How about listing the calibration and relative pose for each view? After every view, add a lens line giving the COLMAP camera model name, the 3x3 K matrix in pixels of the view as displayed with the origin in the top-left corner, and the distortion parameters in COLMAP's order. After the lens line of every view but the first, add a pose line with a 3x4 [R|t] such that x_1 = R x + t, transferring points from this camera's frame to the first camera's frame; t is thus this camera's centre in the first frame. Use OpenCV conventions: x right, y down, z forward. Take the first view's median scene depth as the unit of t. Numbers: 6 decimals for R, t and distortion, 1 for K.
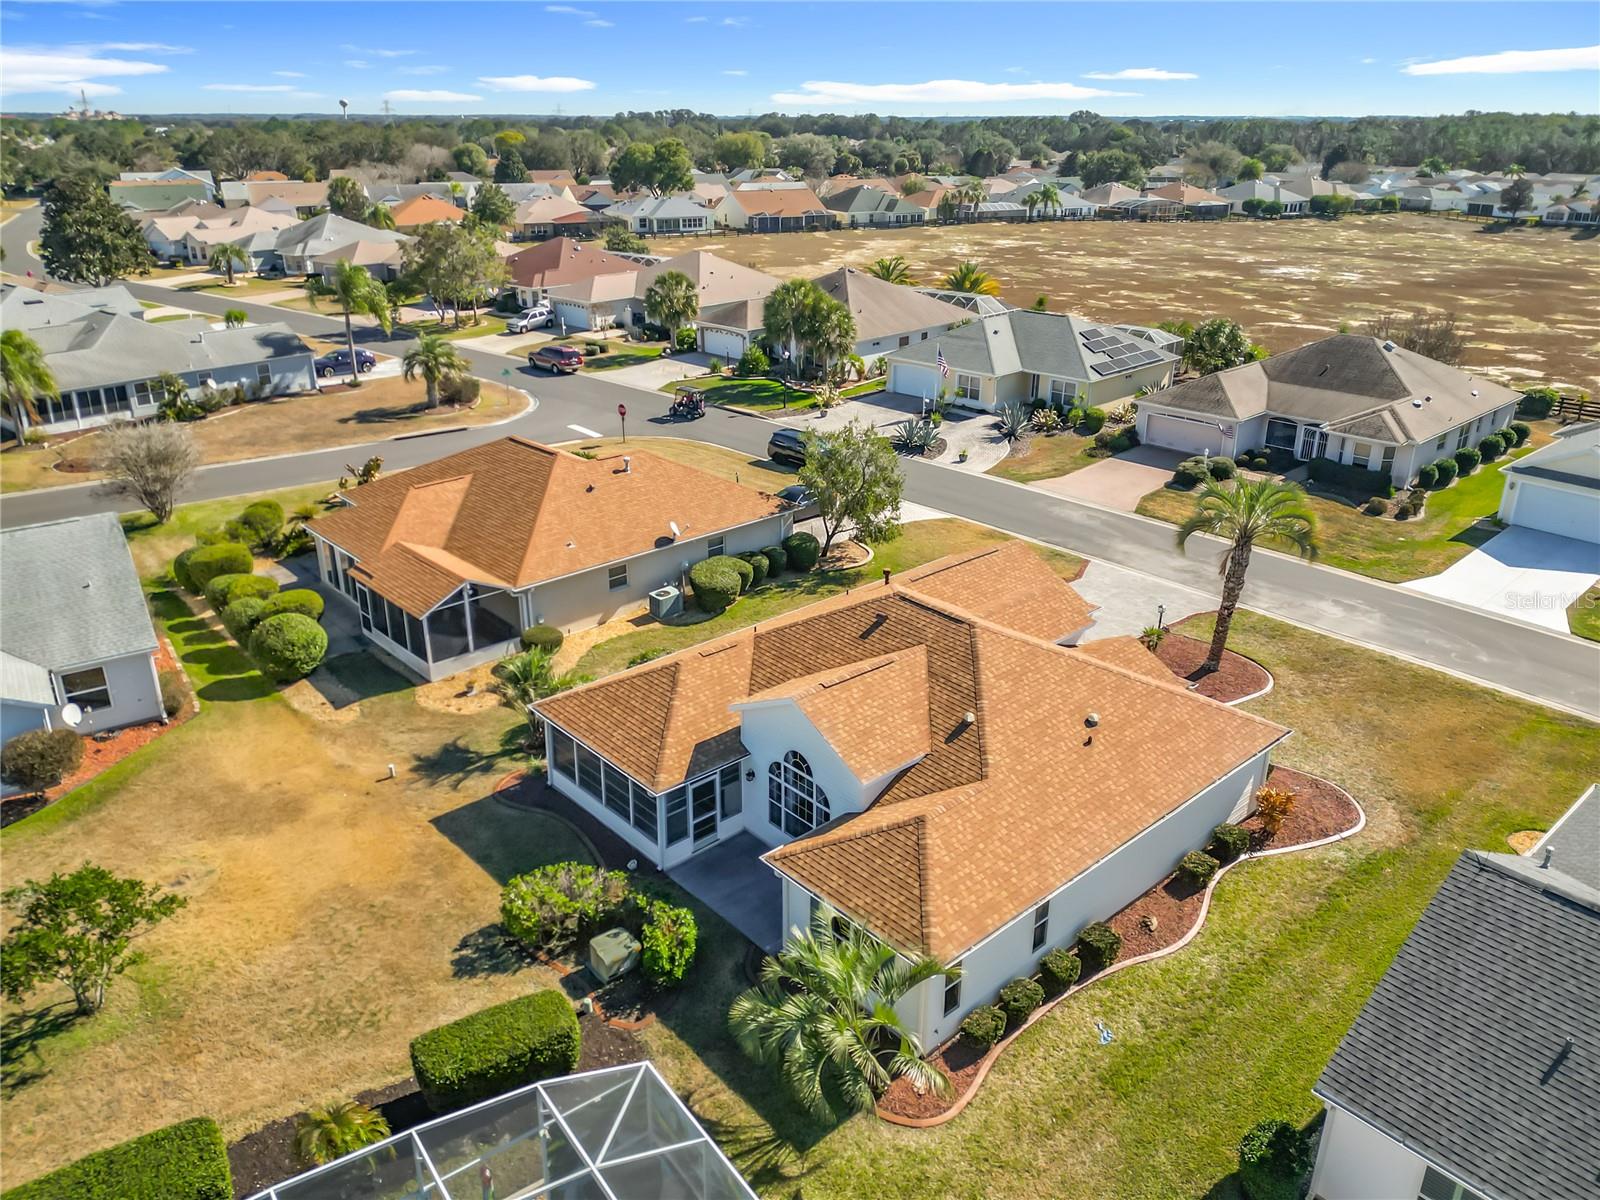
lens RADIAL K [[1134.8, 0, 803.1], [0, 1134.8, 598.3], [0, 0, 1]] dist [0.054366, -0.075961]
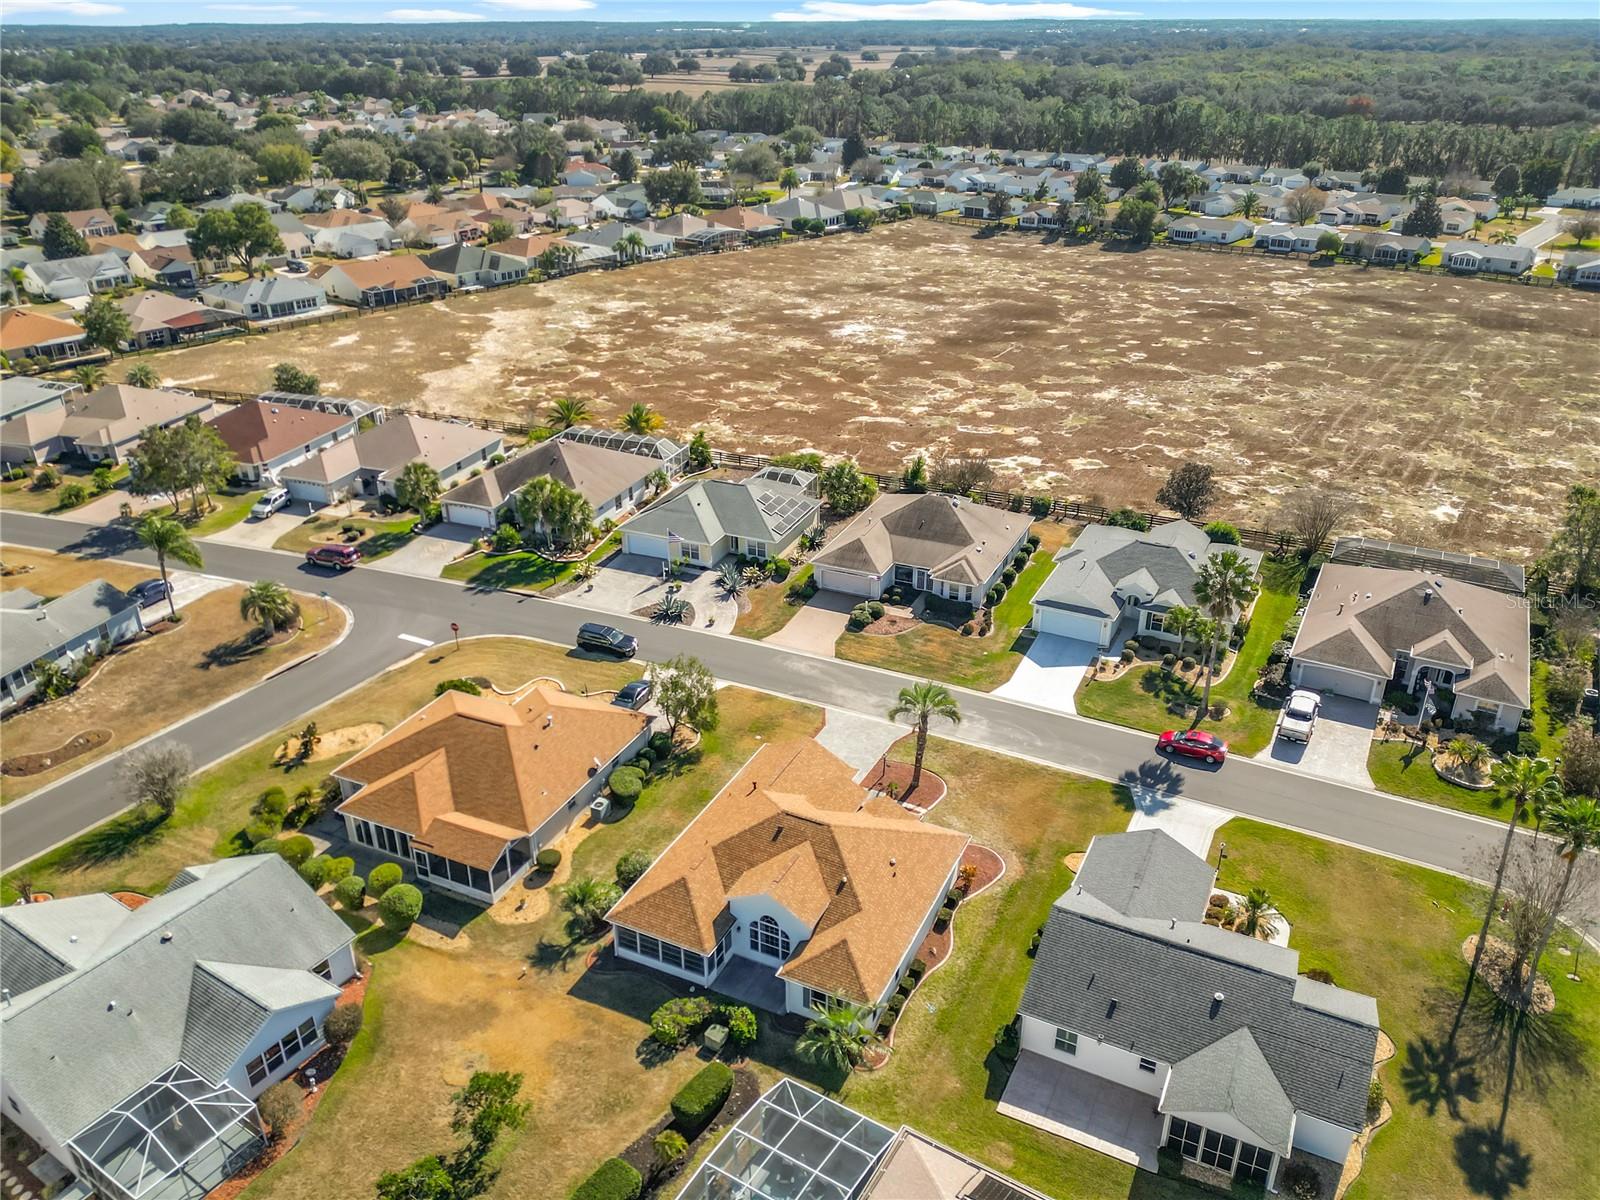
lens RADIAL K [[1165.7, 0, 800.0], [0, 1165.7, 600.0], [0, 0, 1]] dist [0.050837, -0.073946]
pose [[0.926663, -0.172784, 0.333829, -0.329138], [0.152243, 0.984510, 0.086959, -0.354605], [-0.343683, -0.029759, 0.938614, -0.584751]]
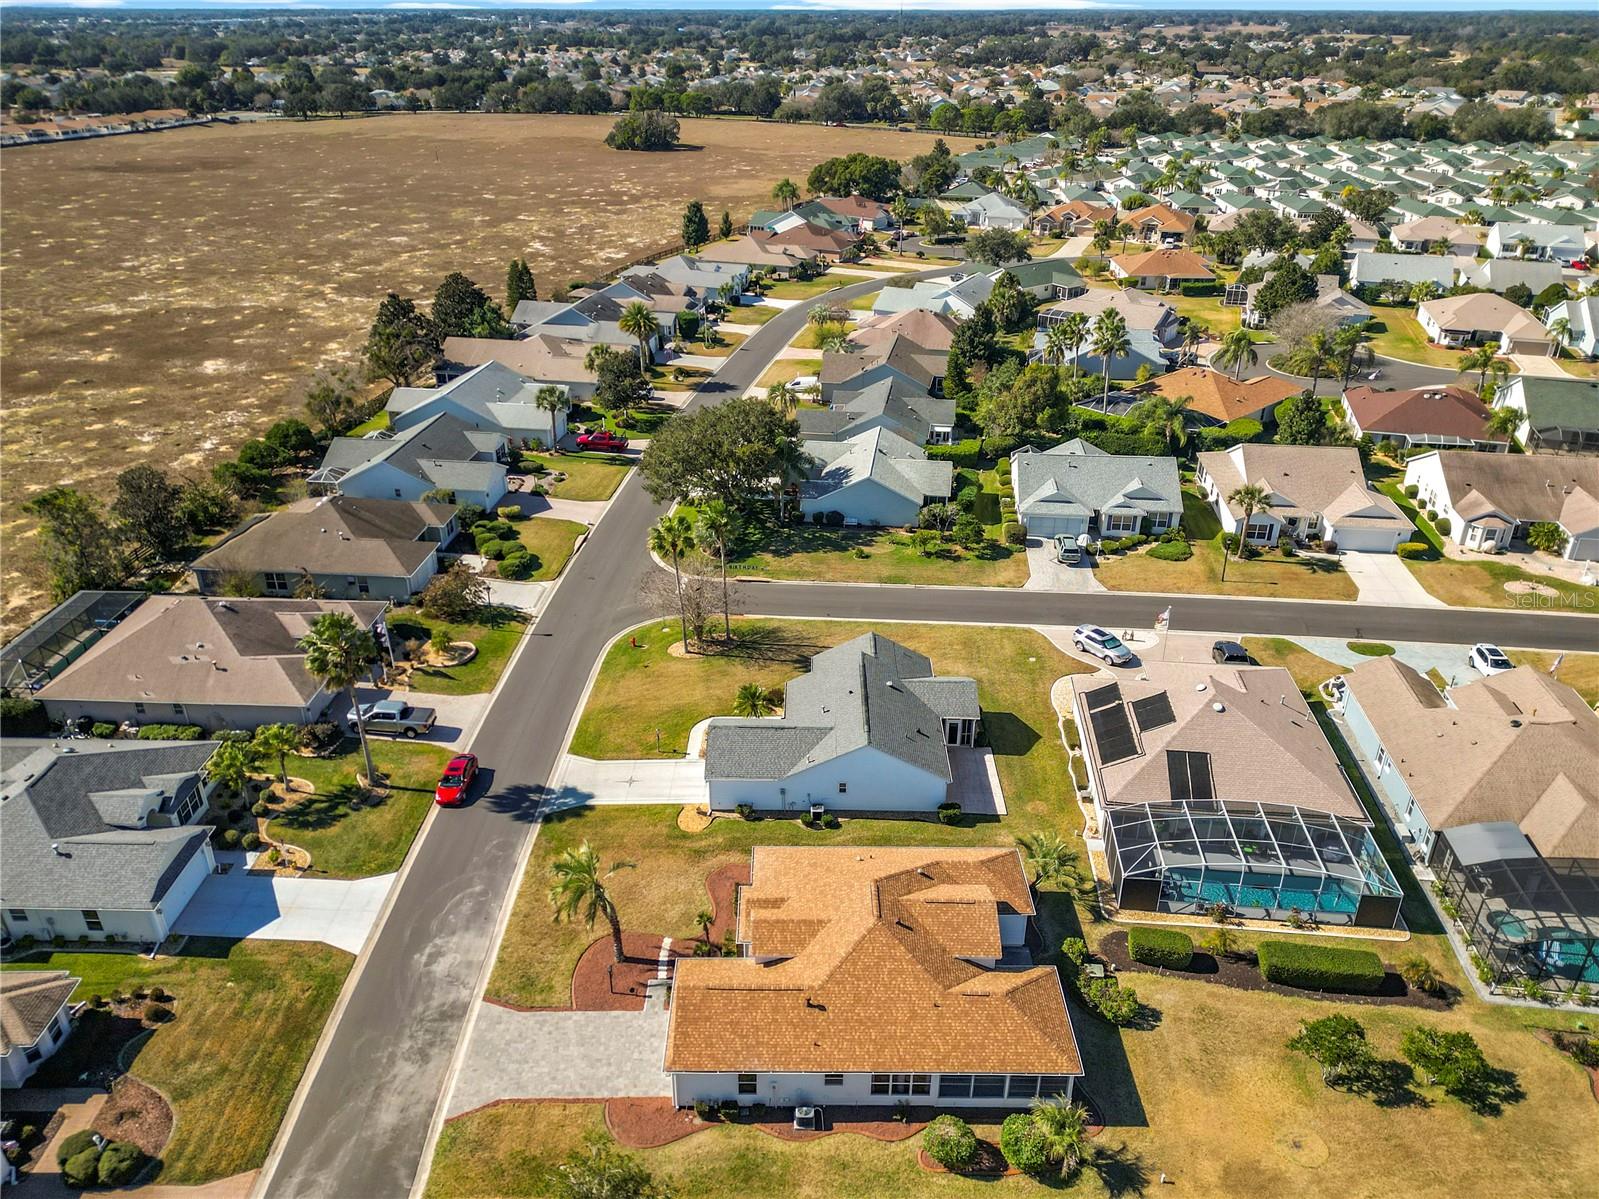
lens RADIAL K [[1165.0, 0, 799.5], [0, 1165.0, 599.5], [0, 0, 1]] dist [0.050837, -0.073946]
pose [[-0.746483, -0.298611, 0.594637, -0.468139], [0.257026, 0.694889, 0.671615, -0.995251], [-0.613759, 0.654187, -0.441972, 1.009580]]
